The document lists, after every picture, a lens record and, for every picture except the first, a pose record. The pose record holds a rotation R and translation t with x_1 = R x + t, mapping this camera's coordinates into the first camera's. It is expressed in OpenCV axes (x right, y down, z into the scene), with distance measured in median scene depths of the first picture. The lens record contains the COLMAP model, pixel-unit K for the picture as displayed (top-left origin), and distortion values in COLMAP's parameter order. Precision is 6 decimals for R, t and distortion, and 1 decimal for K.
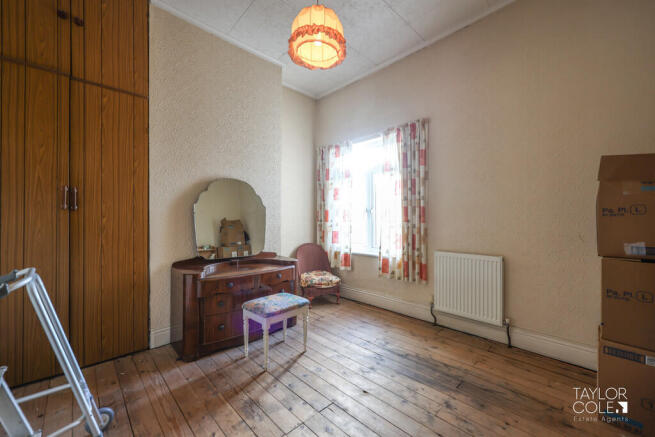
lens RADIAL K [[262.7, 0, 327.4], [0, 262.7, 219.4], [0, 0, 1]] dist [0.004076, -0.000250]
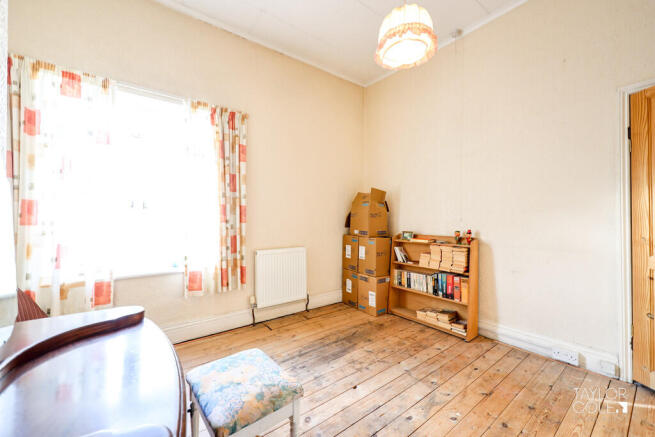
lens RADIAL K [[262.7, 0, 326.6], [0, 262.7, 217.1], [0, 0, 1]] dist [0.004076, -0.000250]
pose [[0.112979, 0.000791, 0.993597, -0.537984], [-0.000760, 0.999999, -0.000709, -0.007450], [-0.993597, -0.000675, 0.112980, 0.595597]]
